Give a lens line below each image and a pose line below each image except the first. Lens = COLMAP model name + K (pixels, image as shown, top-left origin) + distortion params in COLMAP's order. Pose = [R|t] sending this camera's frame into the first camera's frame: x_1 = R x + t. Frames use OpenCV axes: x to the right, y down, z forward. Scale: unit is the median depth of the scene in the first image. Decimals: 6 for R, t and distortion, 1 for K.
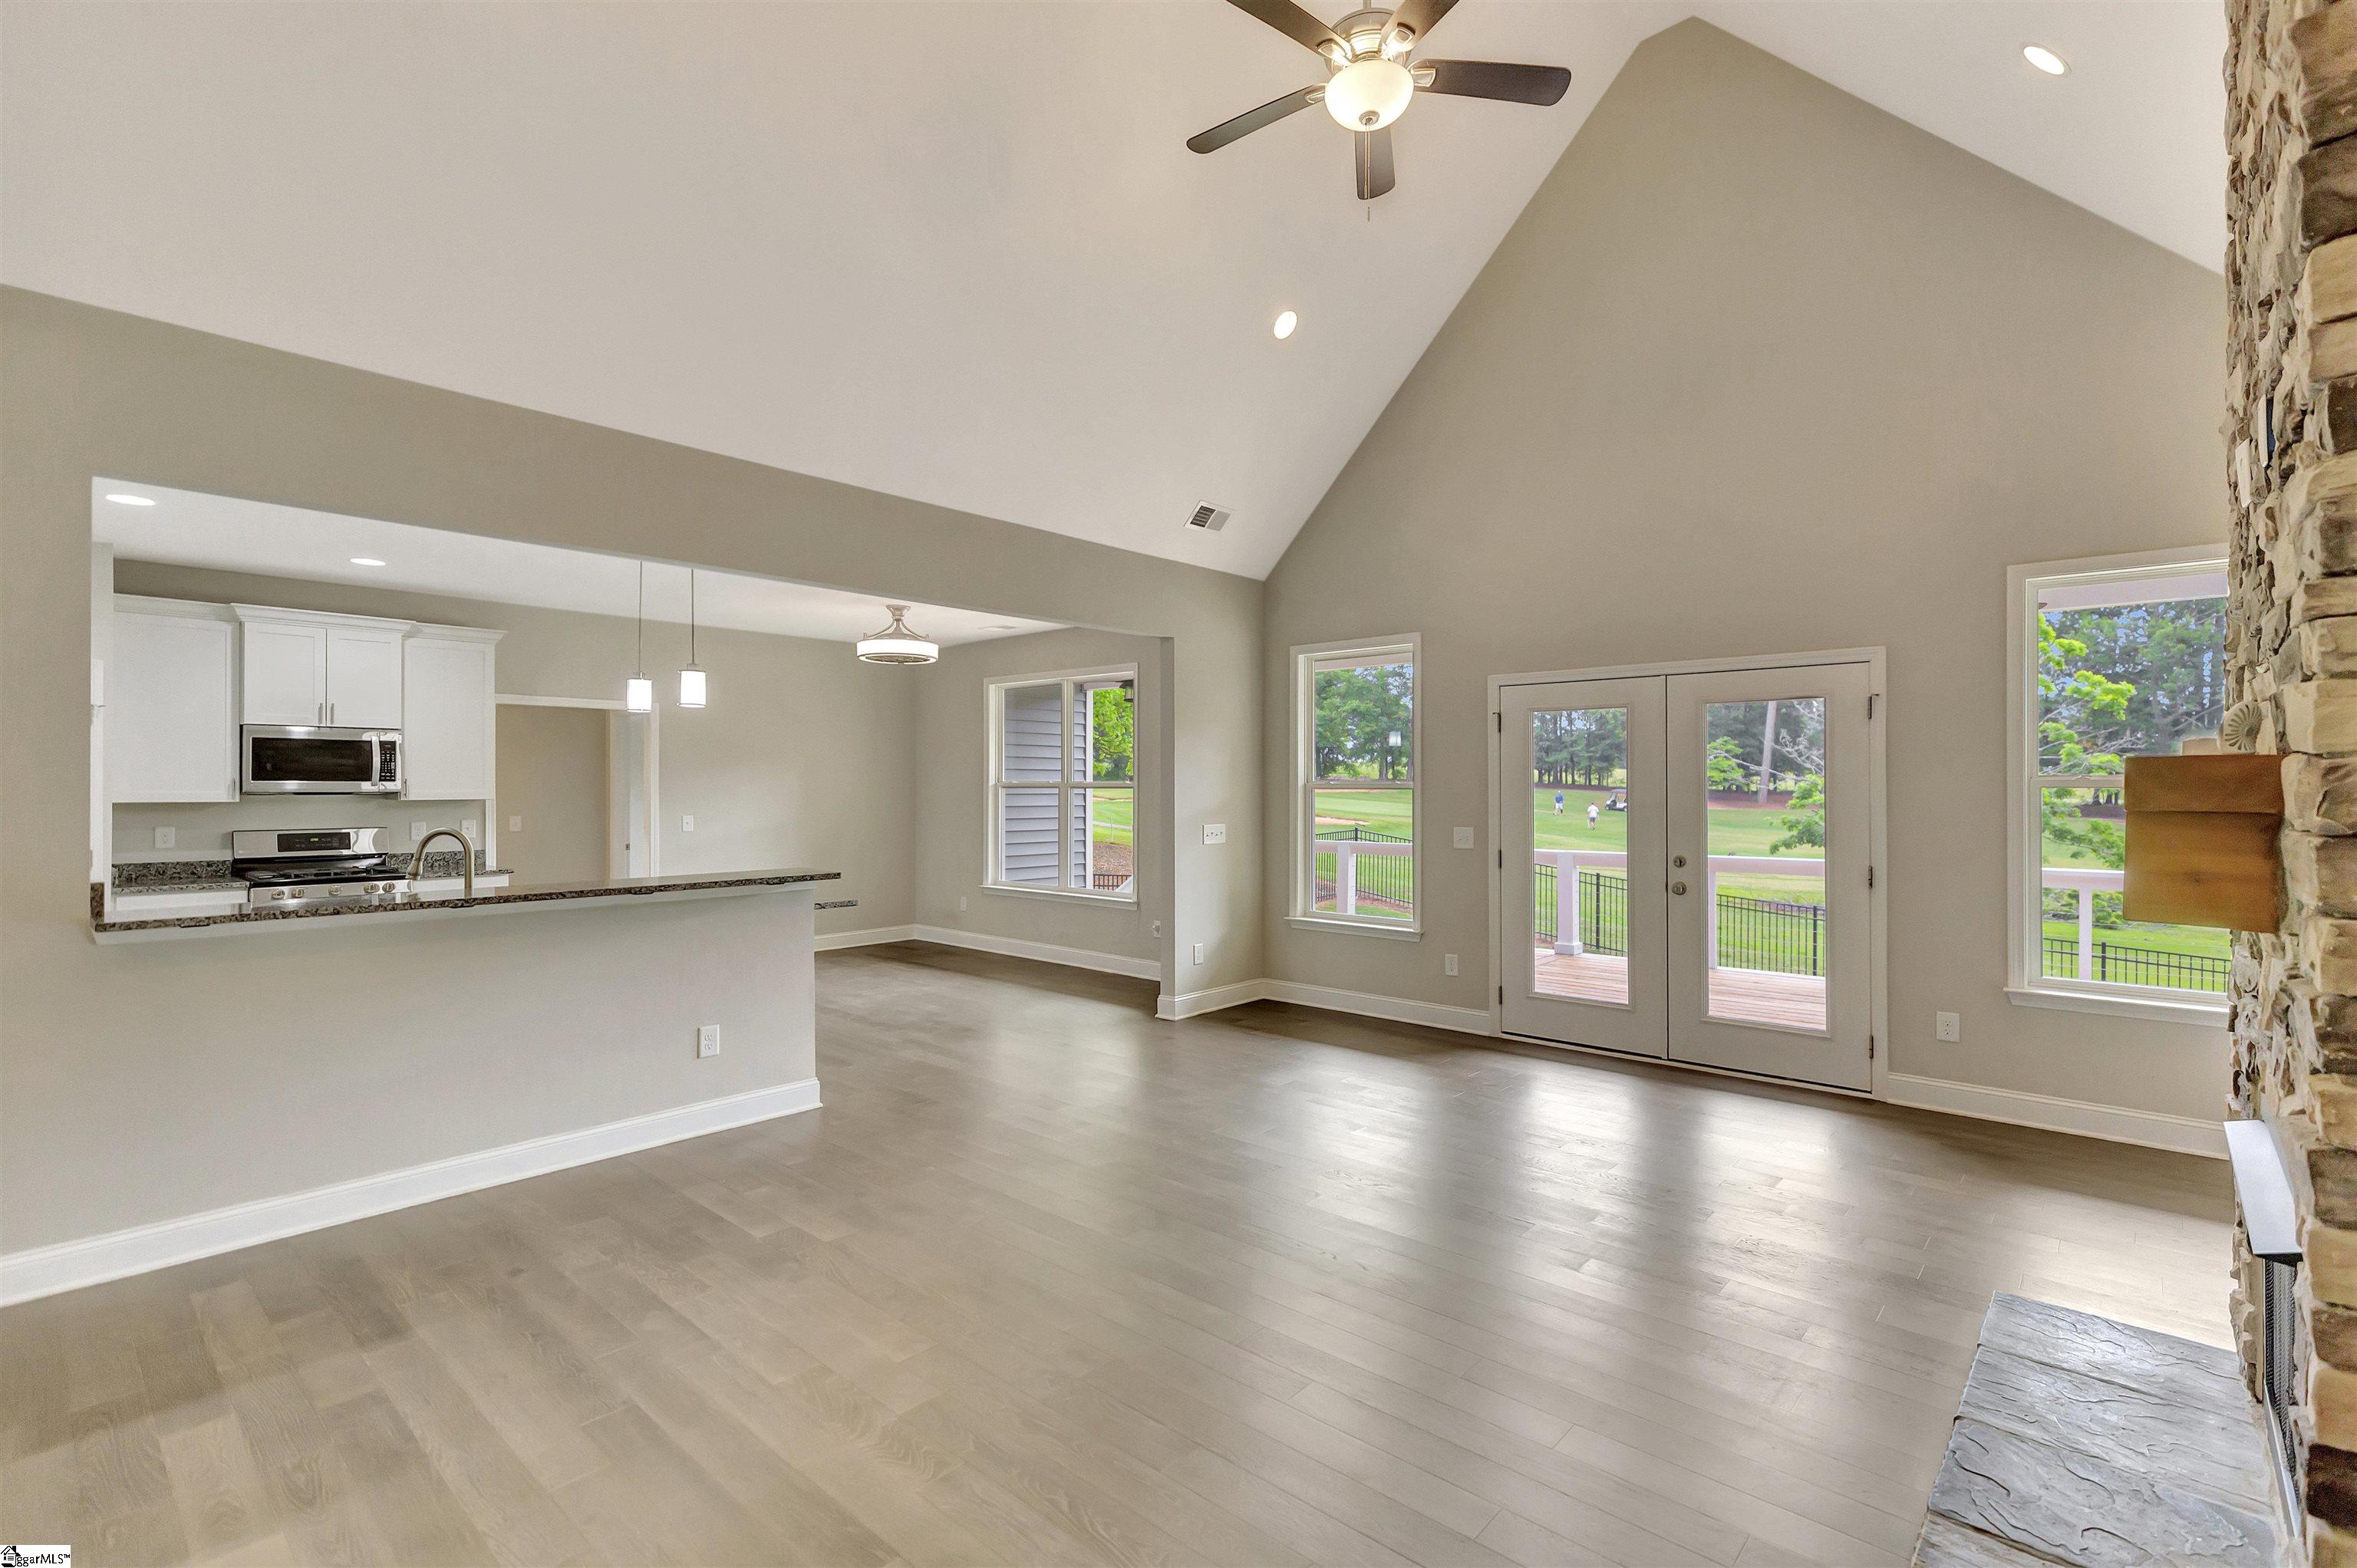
lens RADIAL K [[1077.4, 0, 1204.0], [0, 1077.4, 785.3], [0, 0, 1]] dist [0.010262, 0.000092]
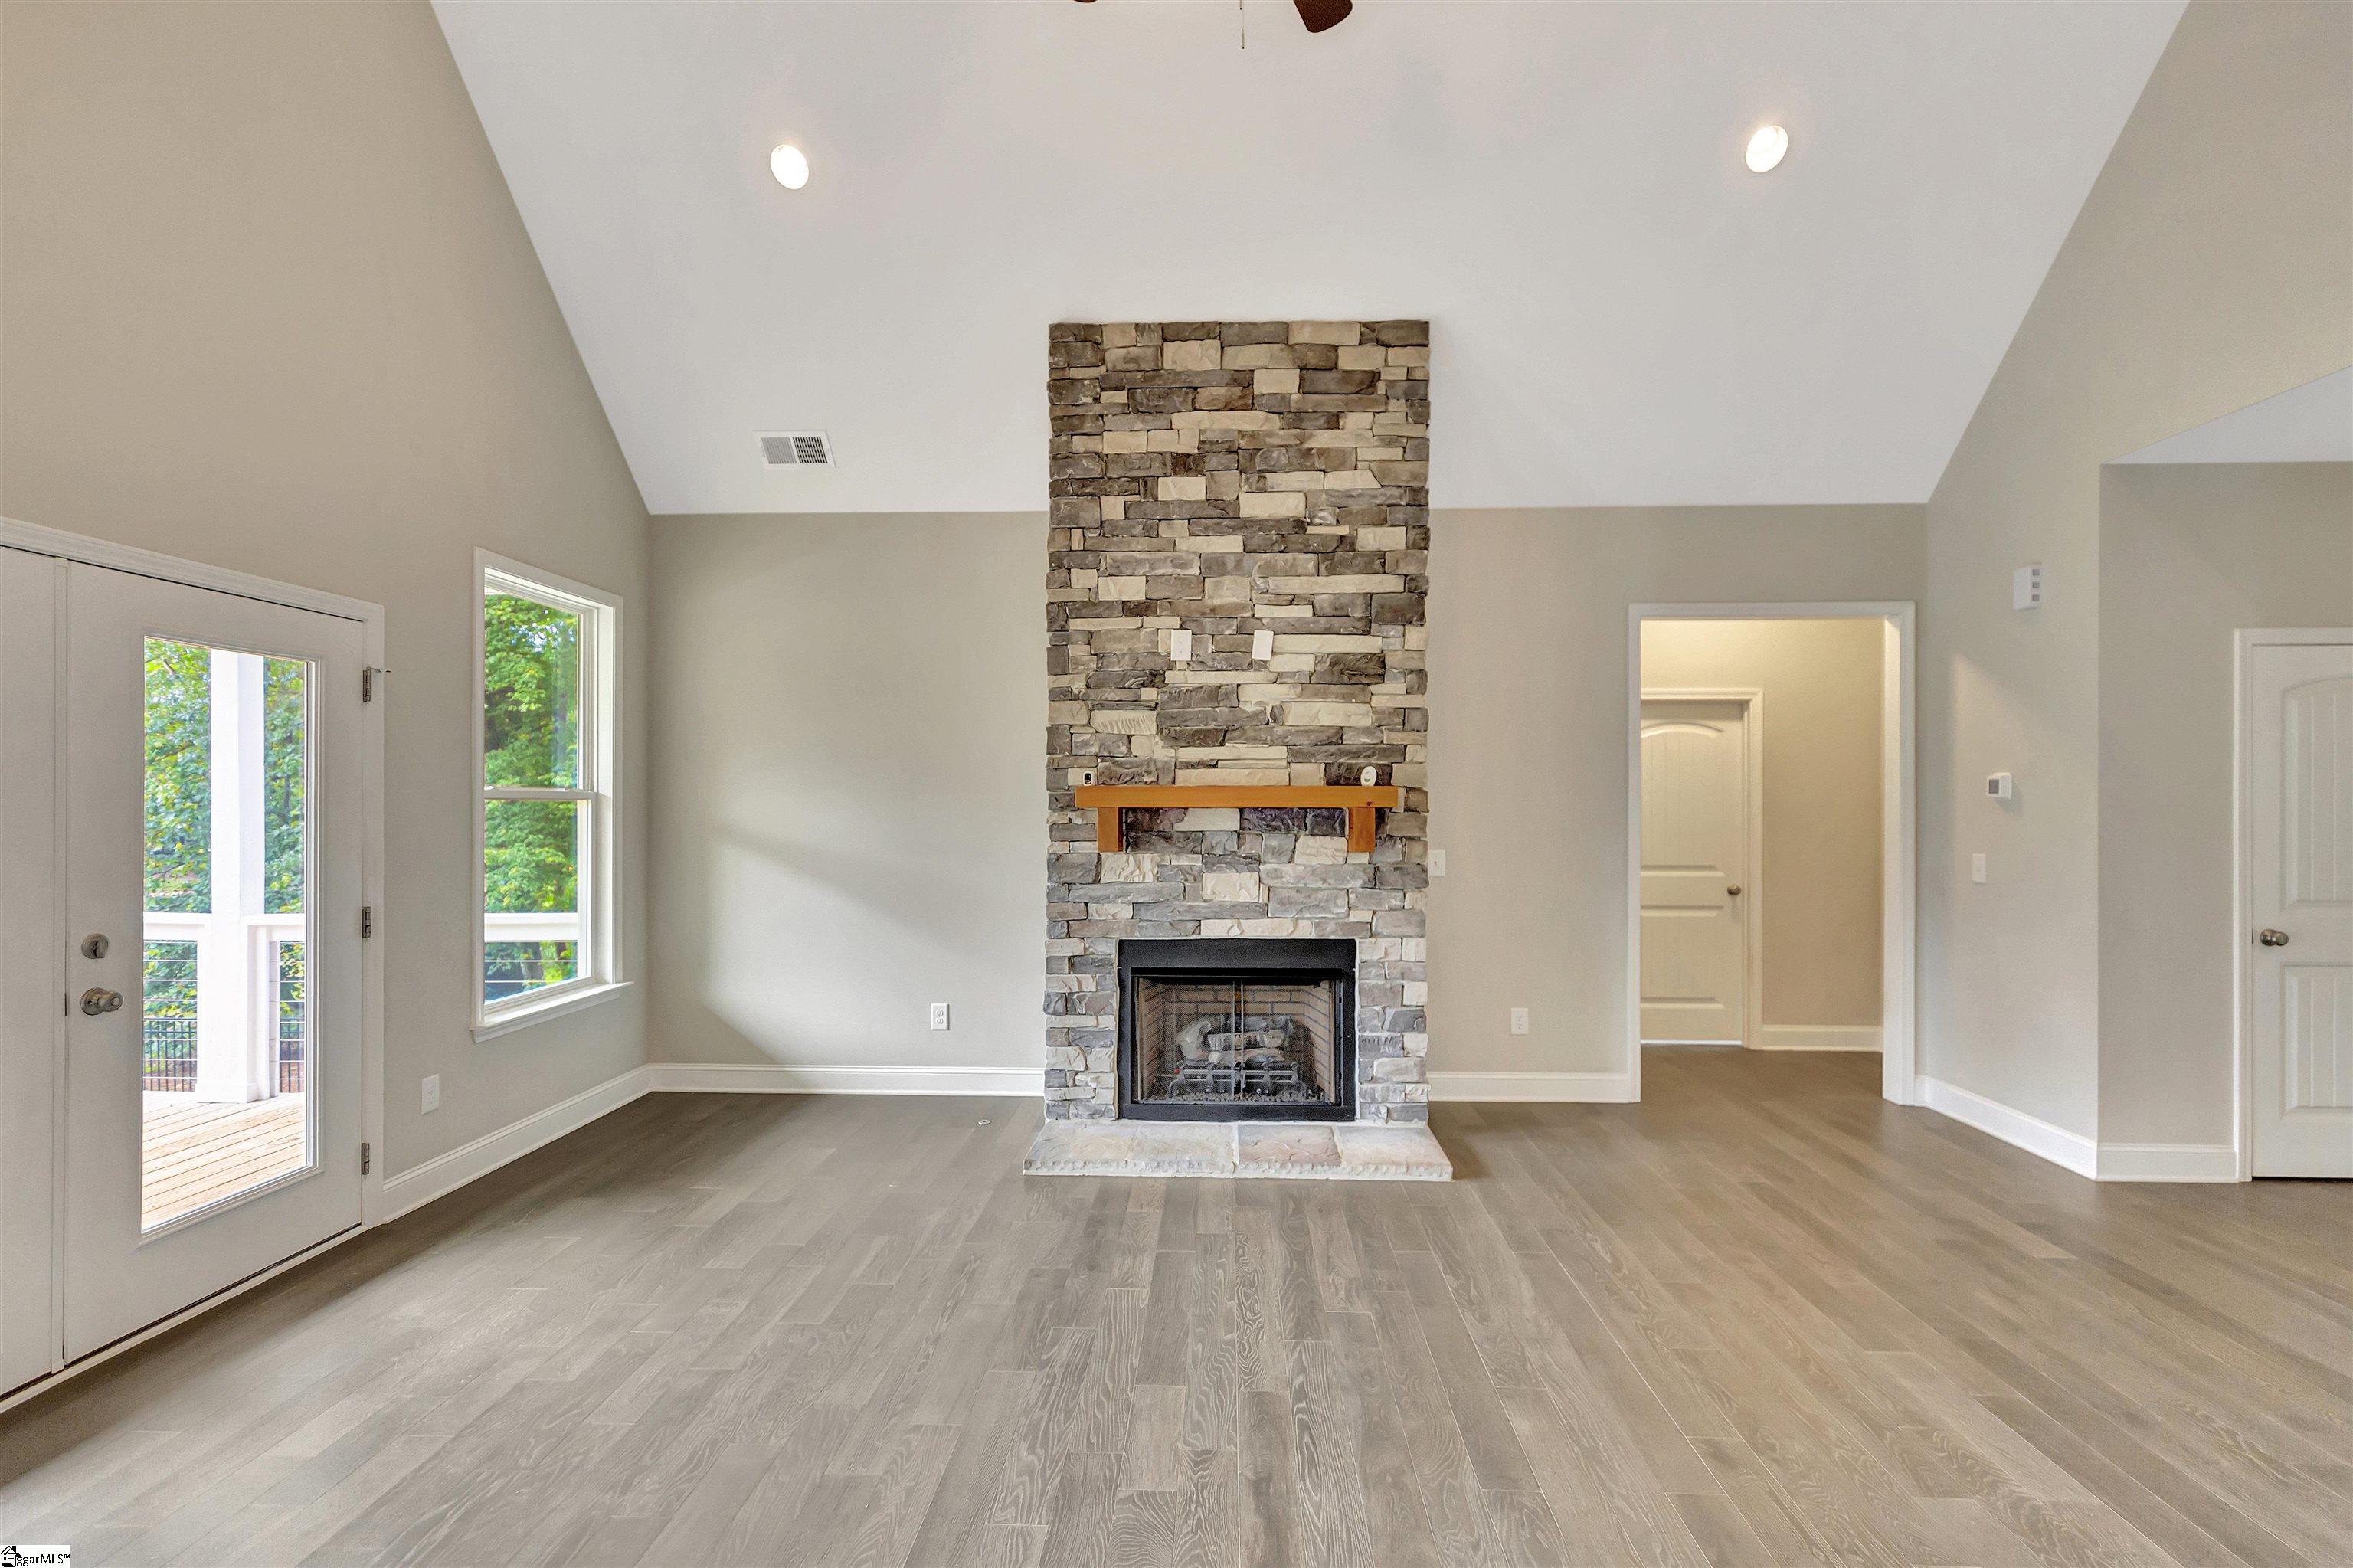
lens RADIAL K [[1063.9, 0, 1184.5], [0, 1063.9, 806.0], [0, 0, 1]] dist [0.002499, -0.000141]
pose [[-0.628278, -0.002204, 0.777986, -0.216841], [-0.000209, 0.999996, 0.002664, 0.004887], [-0.777989, 0.001511, -0.628276, 0.812964]]
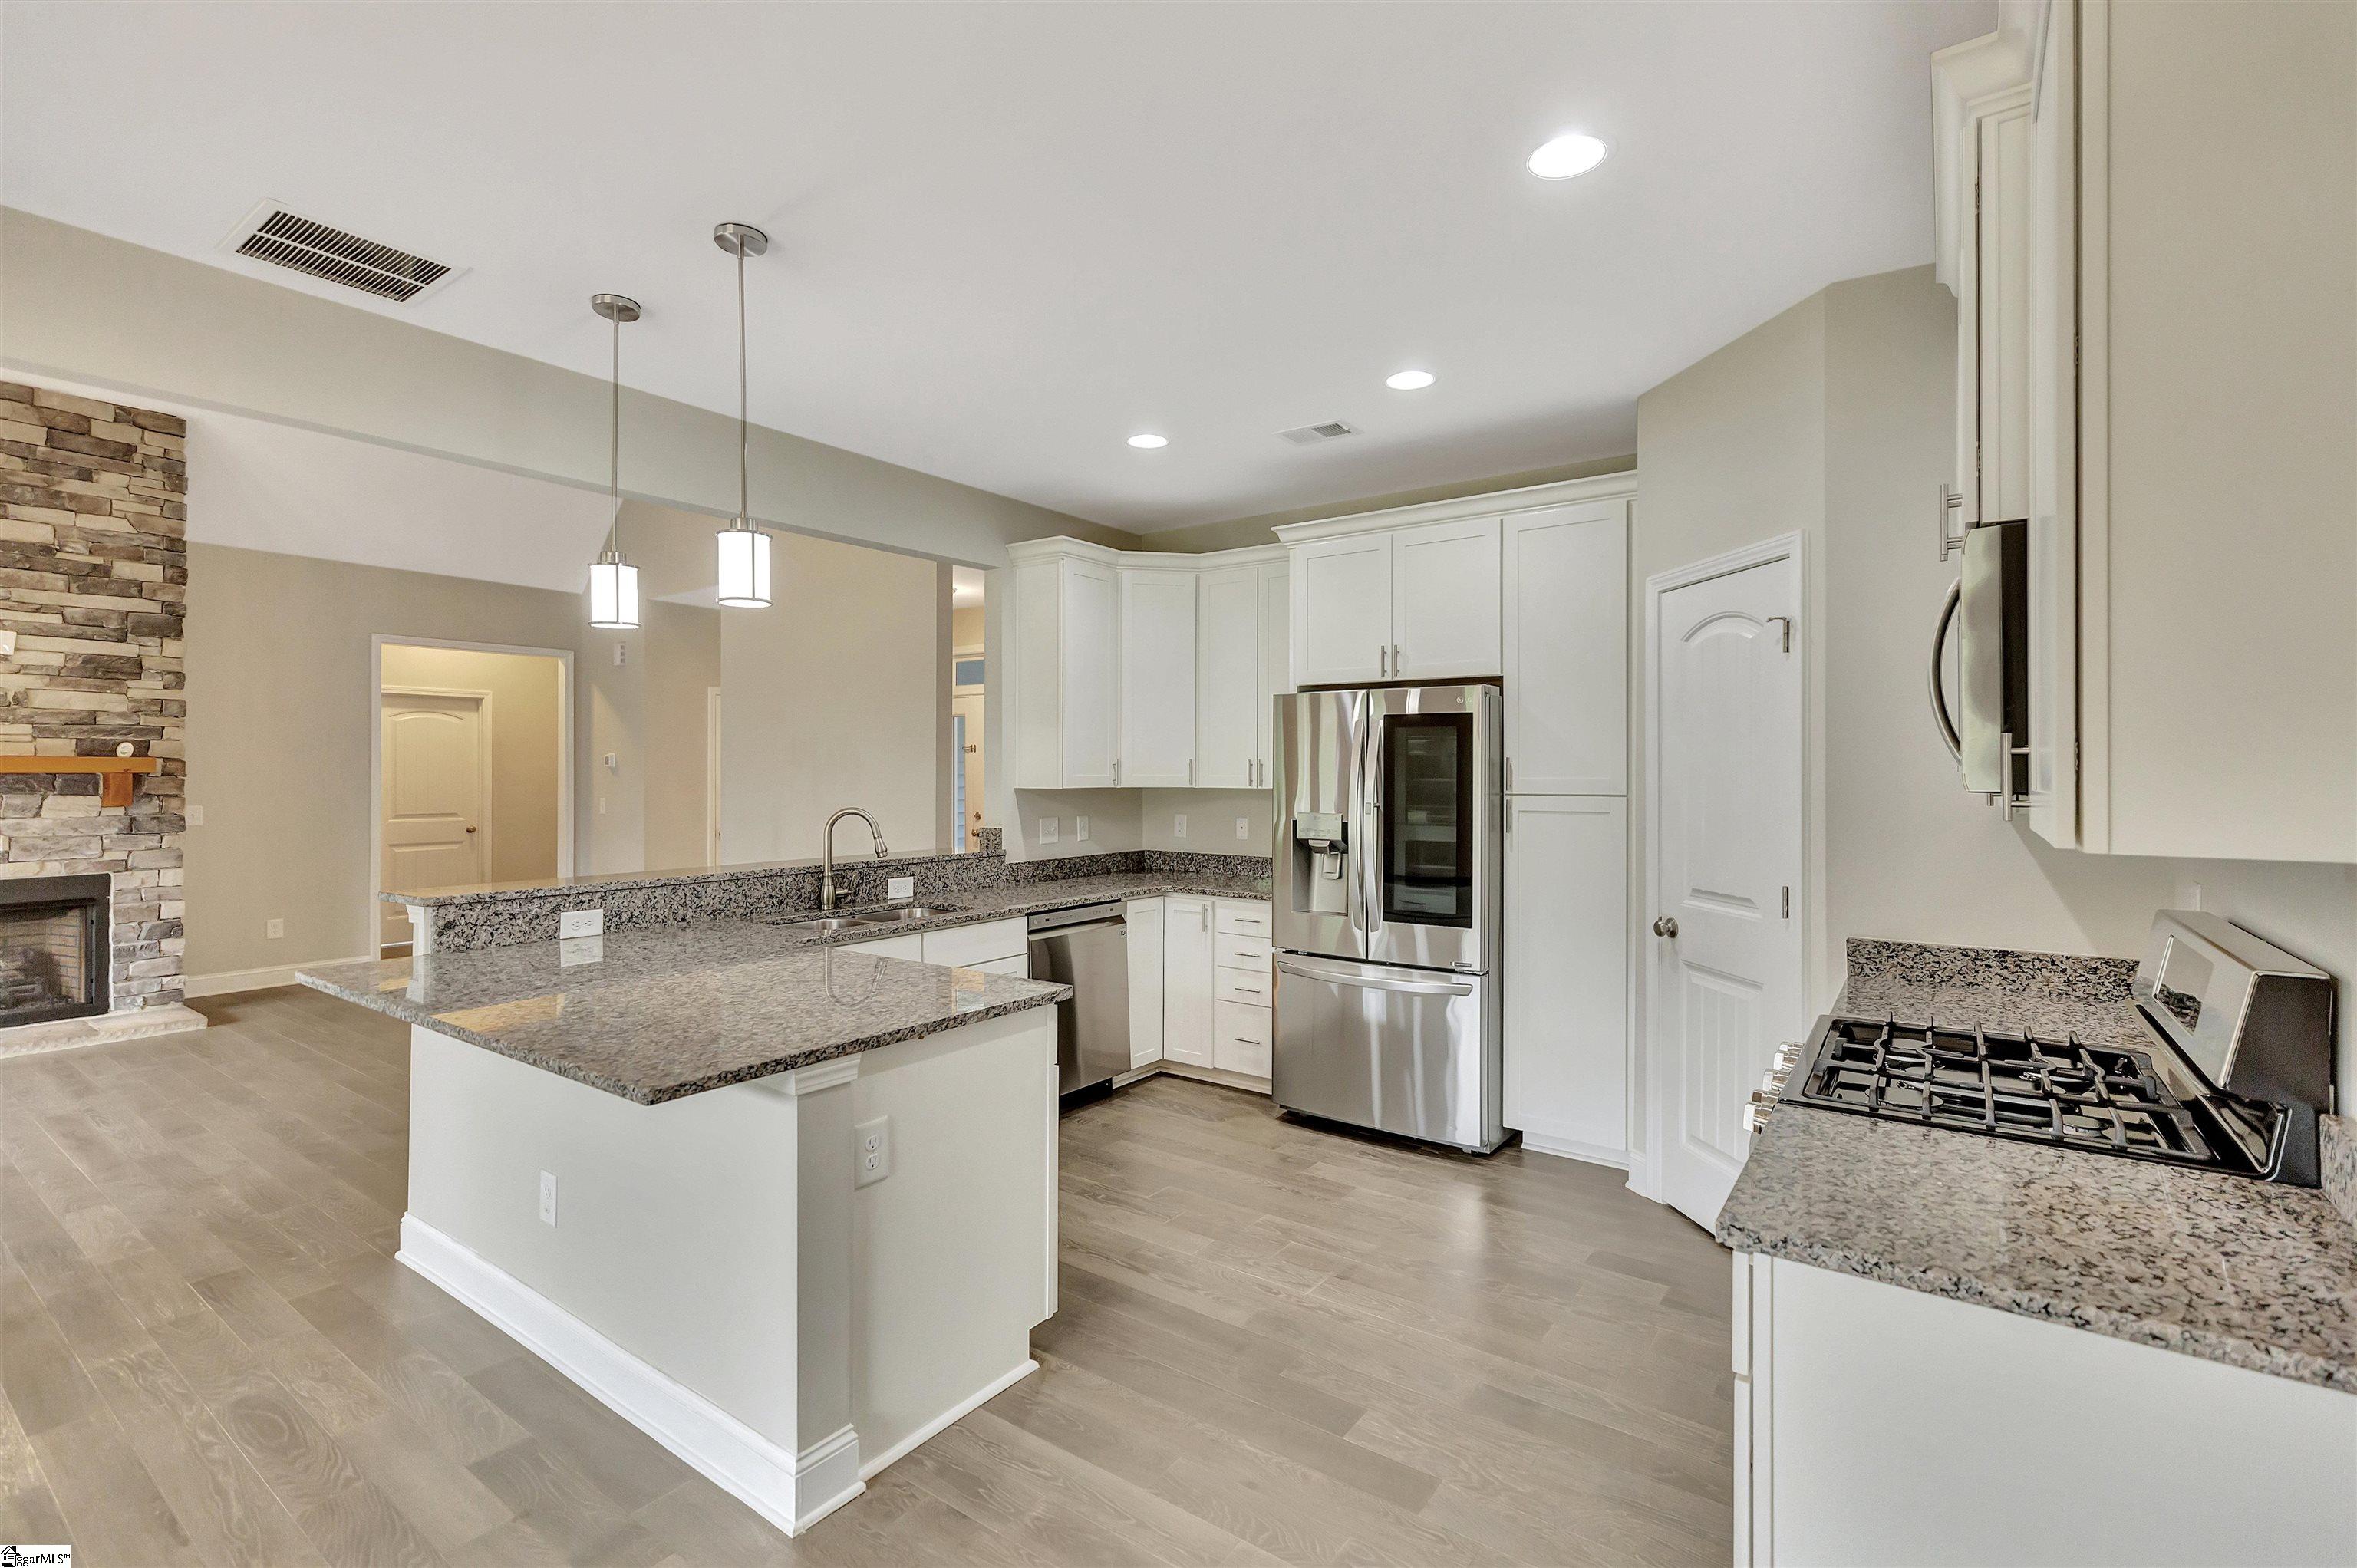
lens RADIAL K [[1054.6, 0, 1188.3], [0, 1054.6, 767.0], [0, 0, 1]] dist [0.006756, 0.000936]
pose [[-0.995462, -0.001938, -0.095137, -0.591138], [-0.001852, 0.999998, -0.000997, 0.001496], [0.095139, -0.000817, -0.995464, 1.299629]]
